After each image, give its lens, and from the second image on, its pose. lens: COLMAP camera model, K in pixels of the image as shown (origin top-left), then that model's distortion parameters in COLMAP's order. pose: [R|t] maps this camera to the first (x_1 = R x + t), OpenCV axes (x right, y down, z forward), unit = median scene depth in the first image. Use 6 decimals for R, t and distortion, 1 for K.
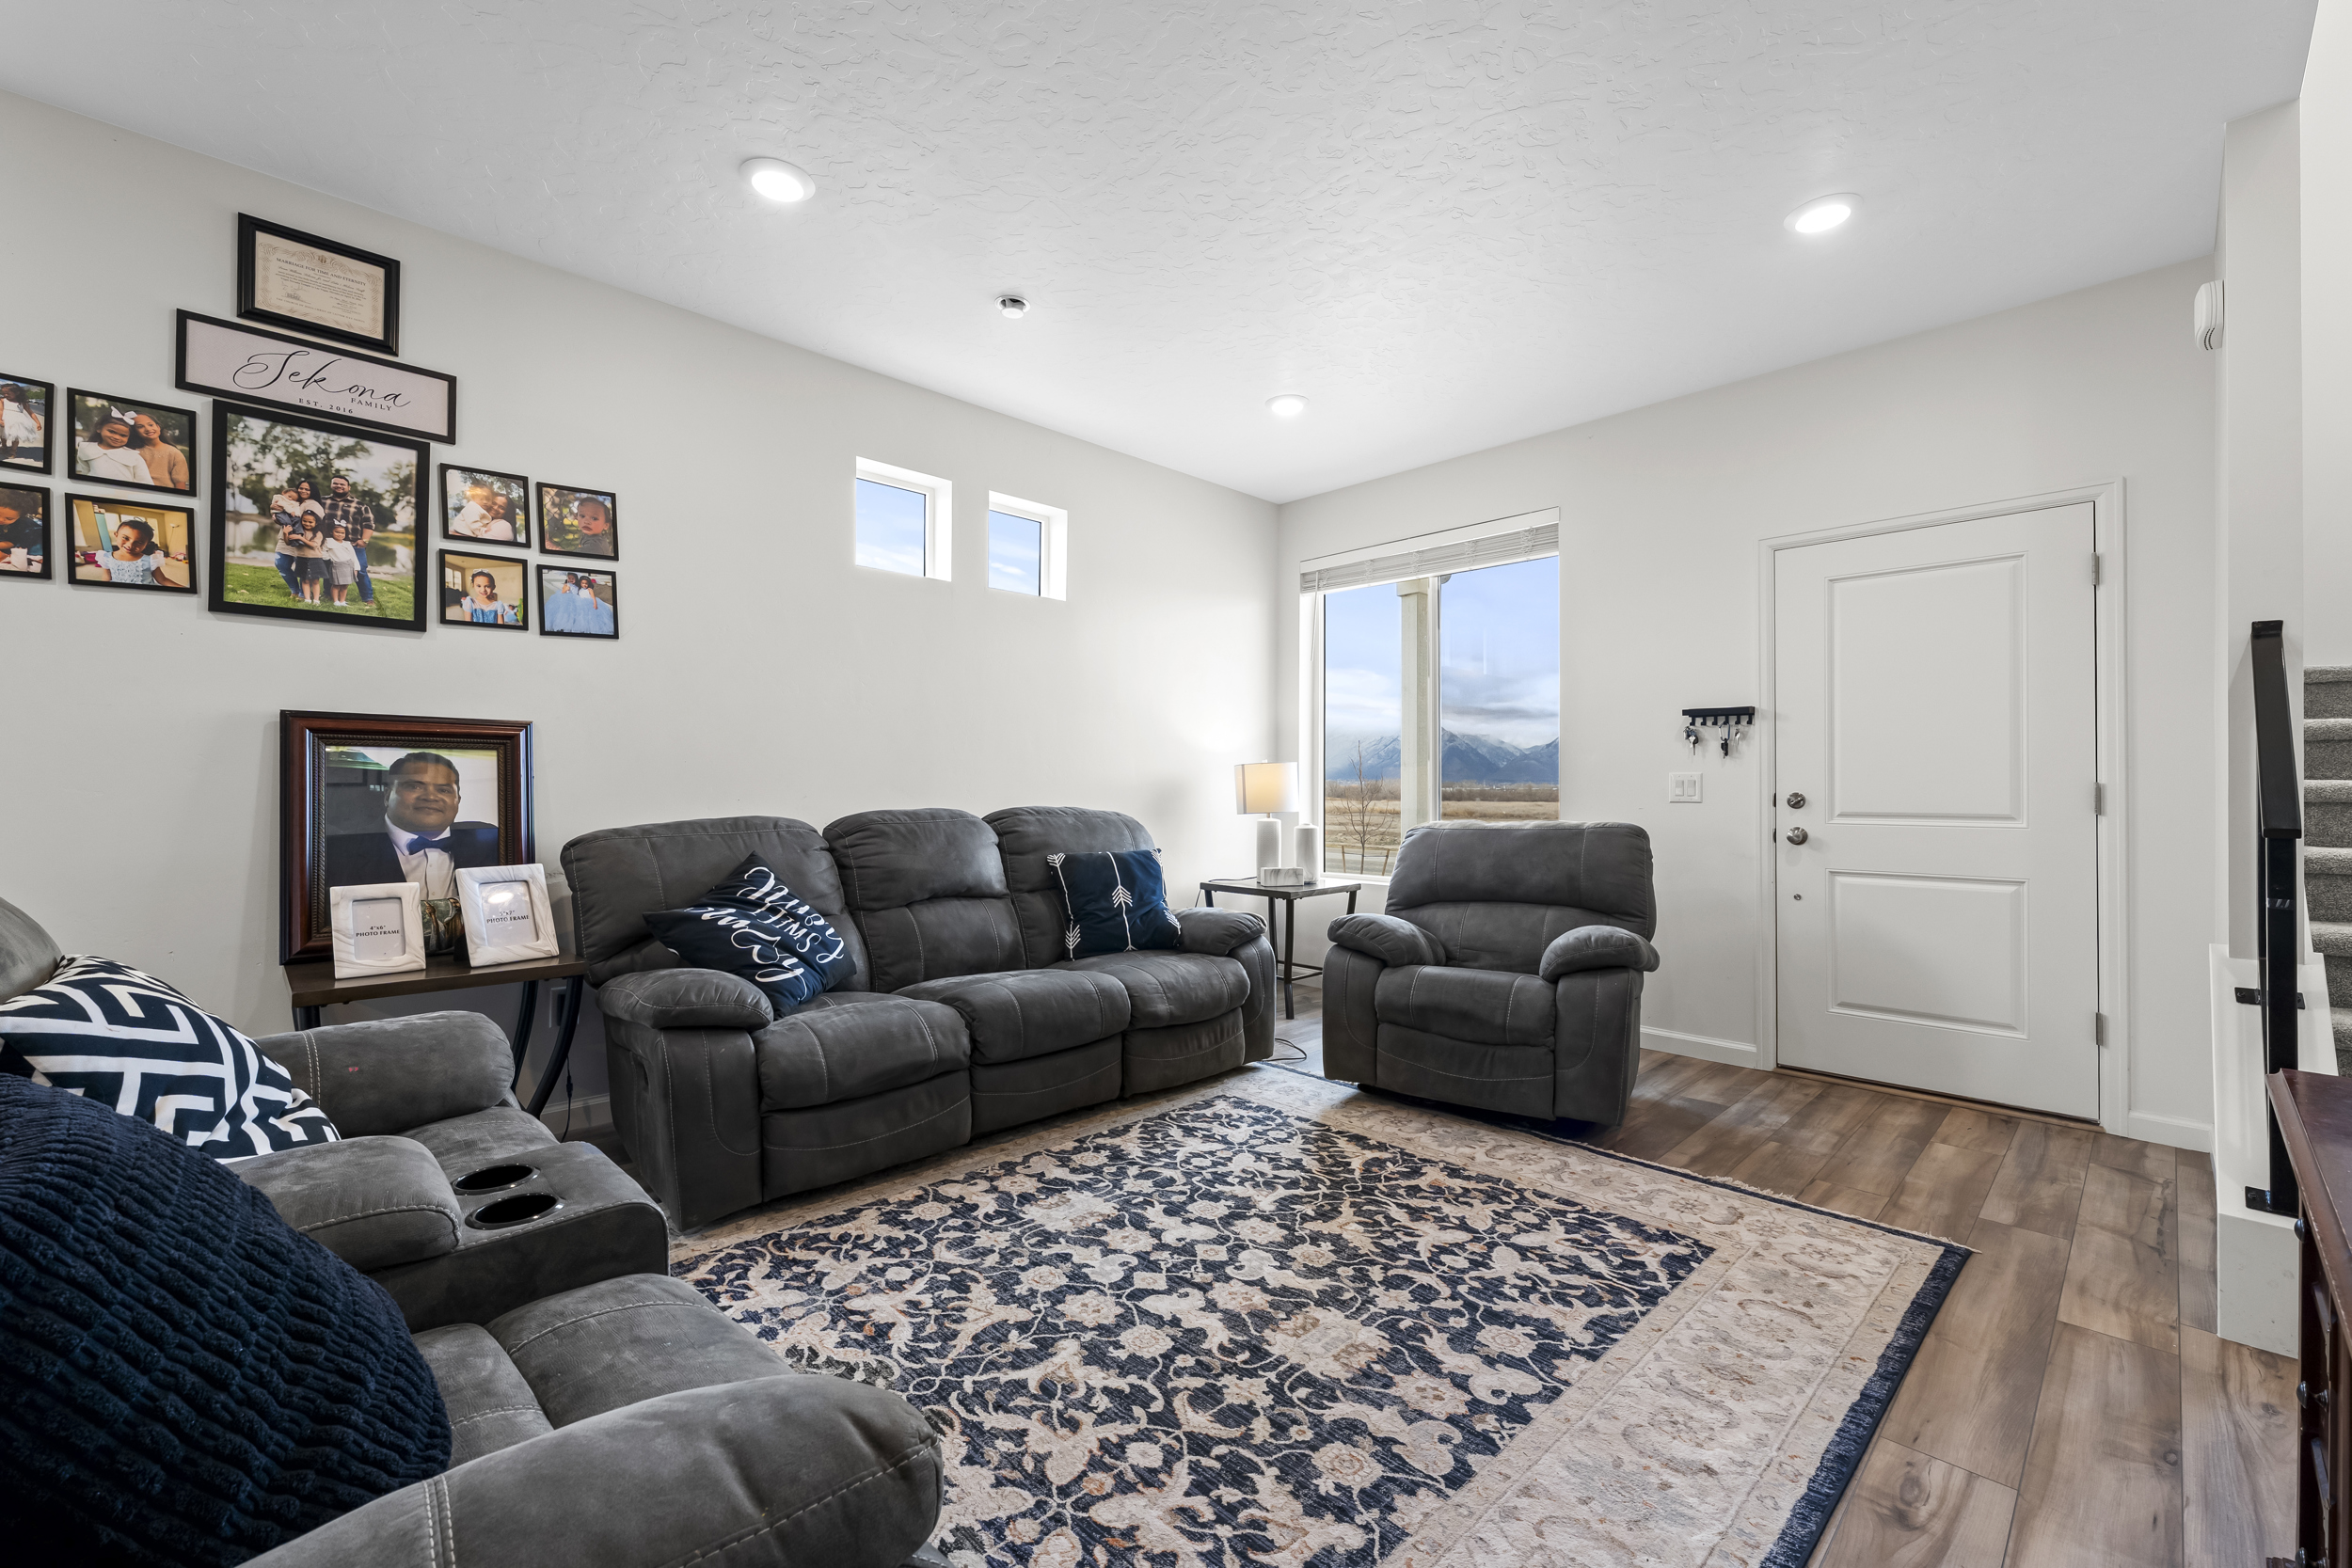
lens RADIAL K [[968.9, 0, 1175.5], [0, 968.9, 785.9], [0, 0, 1]] dist [0.001220, -0.000680]
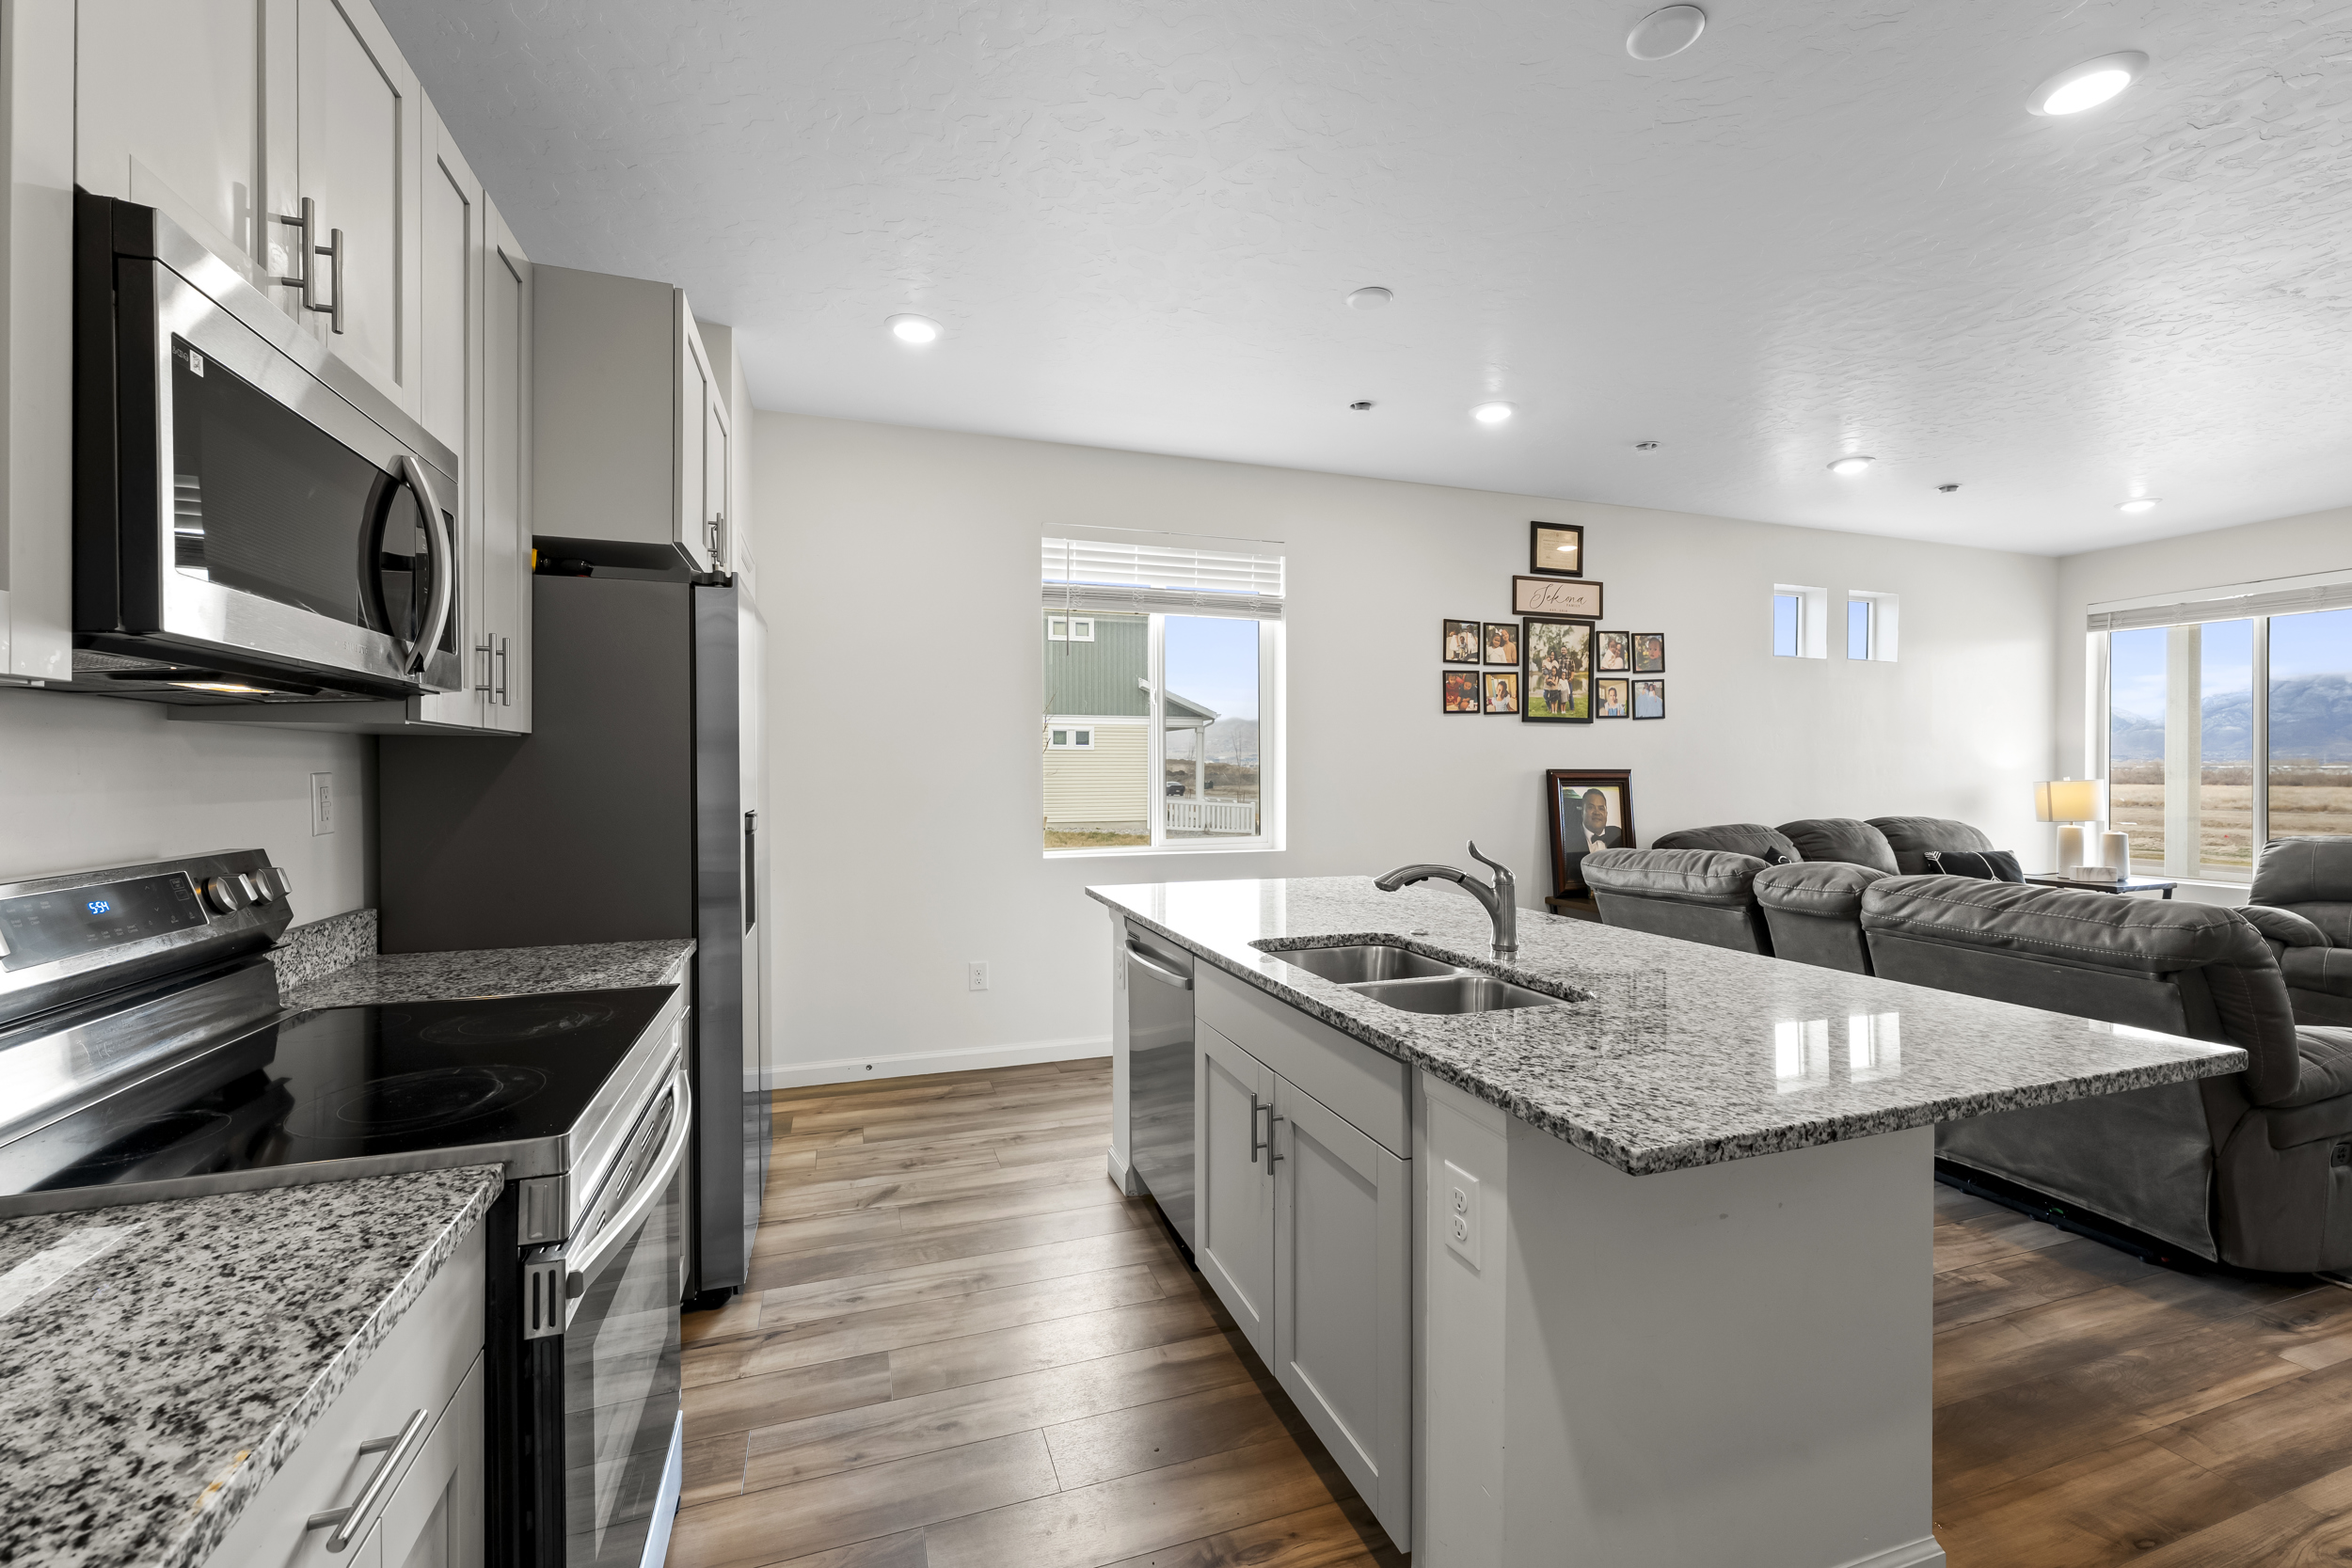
lens RADIAL K [[968.9, 0, 1168.3], [0, 968.9, 769.5], [0, 0, 1]] dist [0.001220, -0.000680]
pose [[0.903888, -0.004076, -0.427750, -0.735739], [0.005186, 0.999986, 0.001429, -0.080252], [0.427738, -0.003511, 0.903896, -1.050241]]
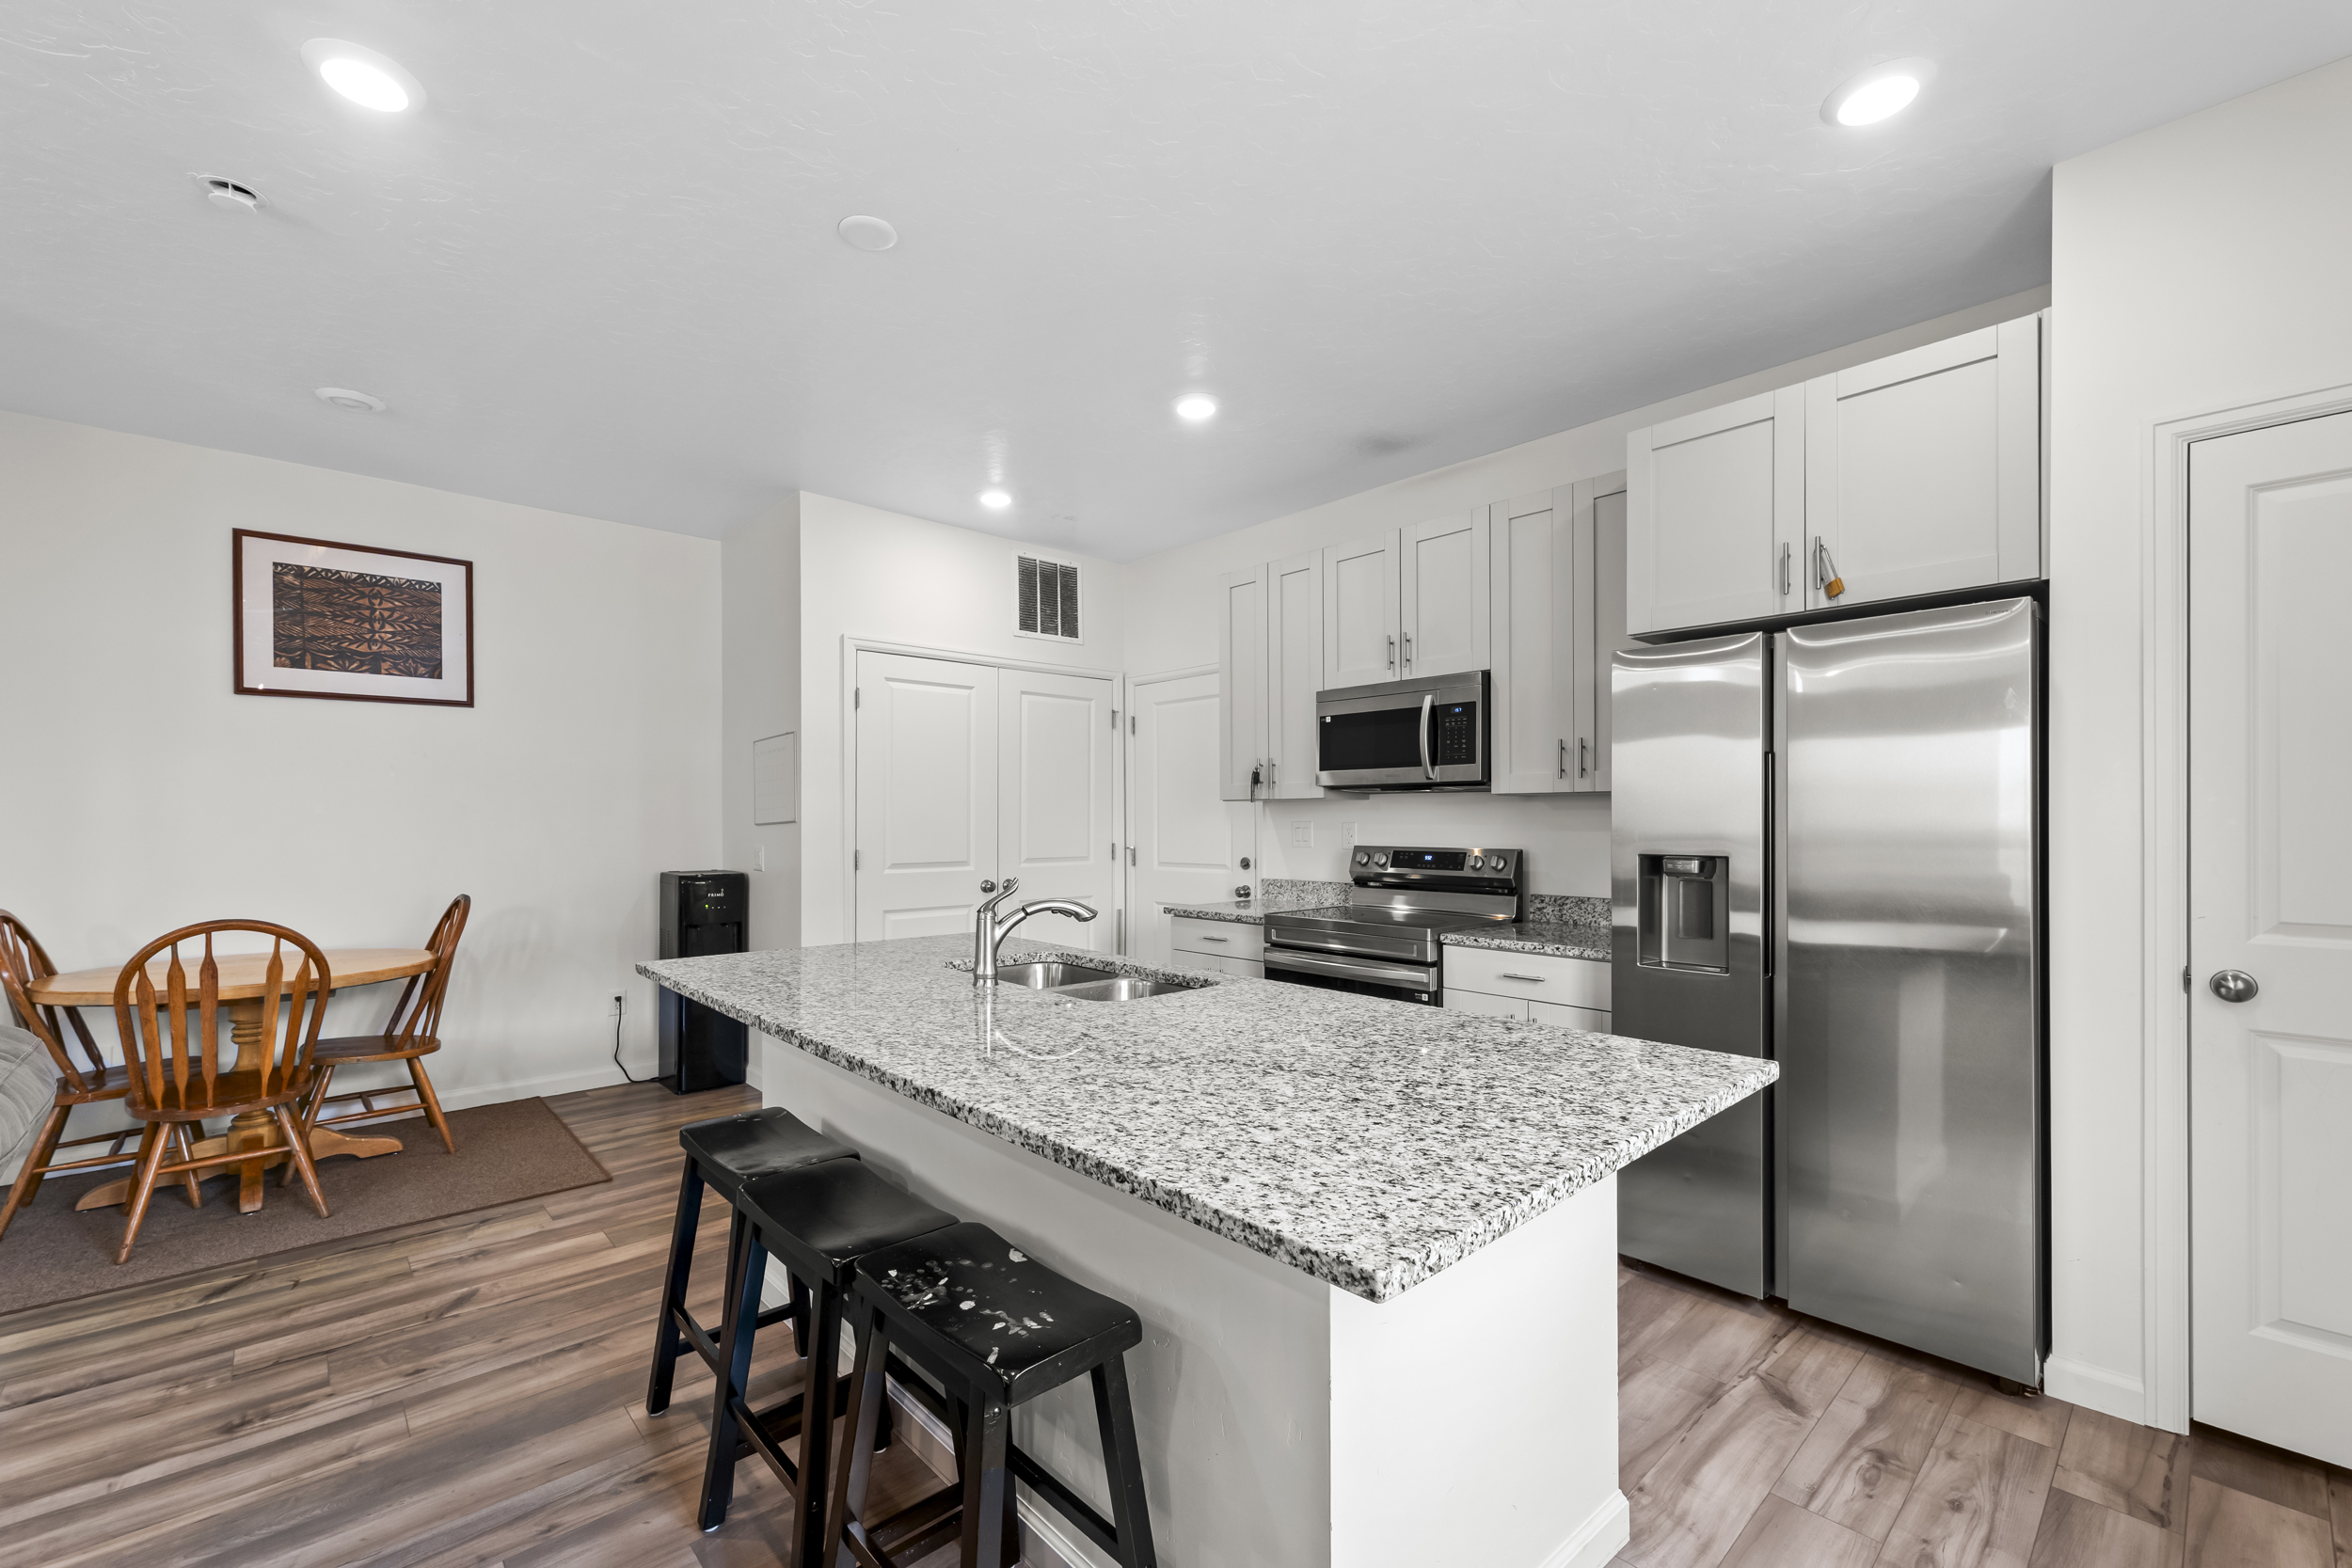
lens RADIAL K [[968.9, 0, 1170.4], [0, 968.9, 827.7], [0, 0, 1]] dist [0.001220, -0.000680]
pose [[-0.999598, -0.002414, 0.028239, -1.001564], [-0.002301, 0.999989, 0.004014, -0.071258], [-0.028248, 0.003947, -0.999593, 0.584649]]
